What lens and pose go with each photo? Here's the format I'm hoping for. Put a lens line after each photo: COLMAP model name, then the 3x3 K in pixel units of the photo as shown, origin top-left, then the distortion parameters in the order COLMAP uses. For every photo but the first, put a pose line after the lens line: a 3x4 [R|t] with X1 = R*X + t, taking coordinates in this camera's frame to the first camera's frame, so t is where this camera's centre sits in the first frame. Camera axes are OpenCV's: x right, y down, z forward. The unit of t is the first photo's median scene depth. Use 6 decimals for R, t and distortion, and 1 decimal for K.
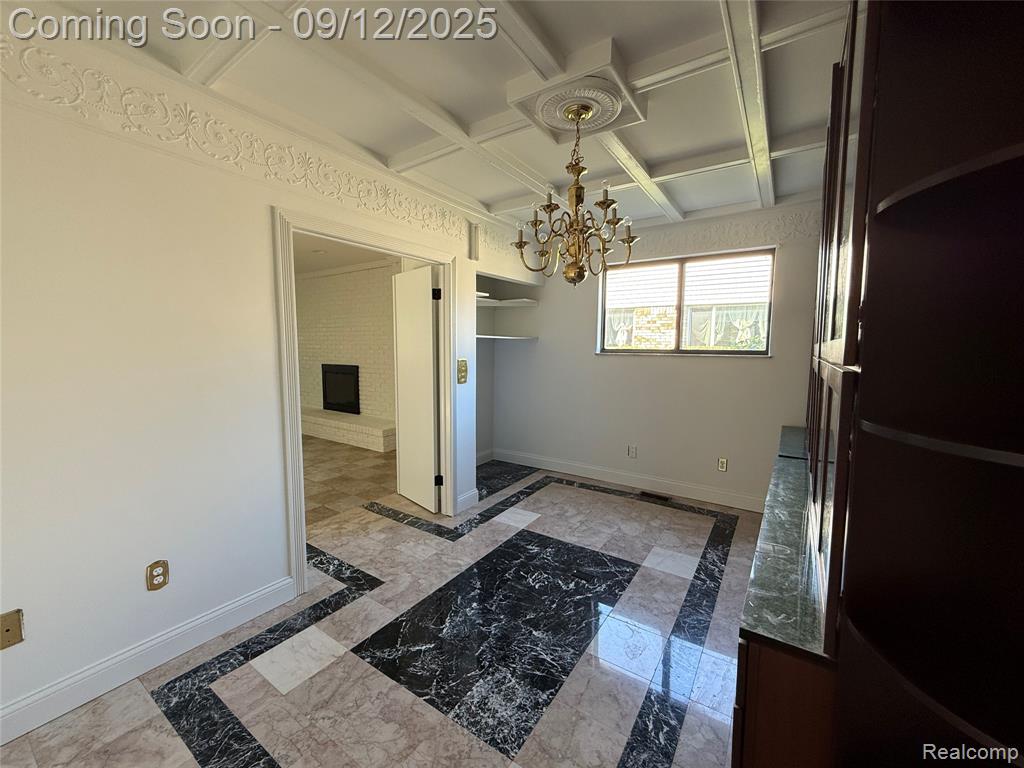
lens RADIAL K [[404.0, 0, 508.0], [0, 404.0, 385.6], [0, 0, 1]] dist [0.000175, -0.000040]
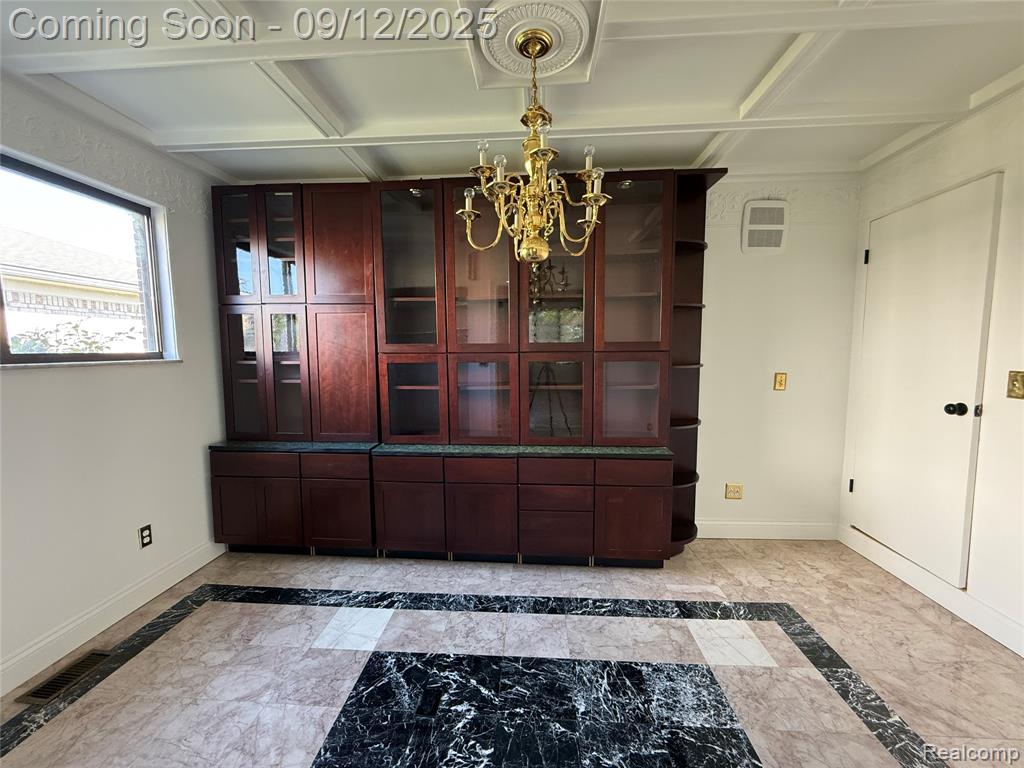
lens RADIAL K [[404.0, 0, 506.9], [0, 404.0, 379.7], [0, 0, 1]] dist [0.000175, -0.000040]
pose [[-0.500243, -0.069980, 0.863053, -0.483349], [0.087876, 0.987479, 0.131004, -0.137523], [-0.861415, 0.141376, -0.487830, 1.378334]]
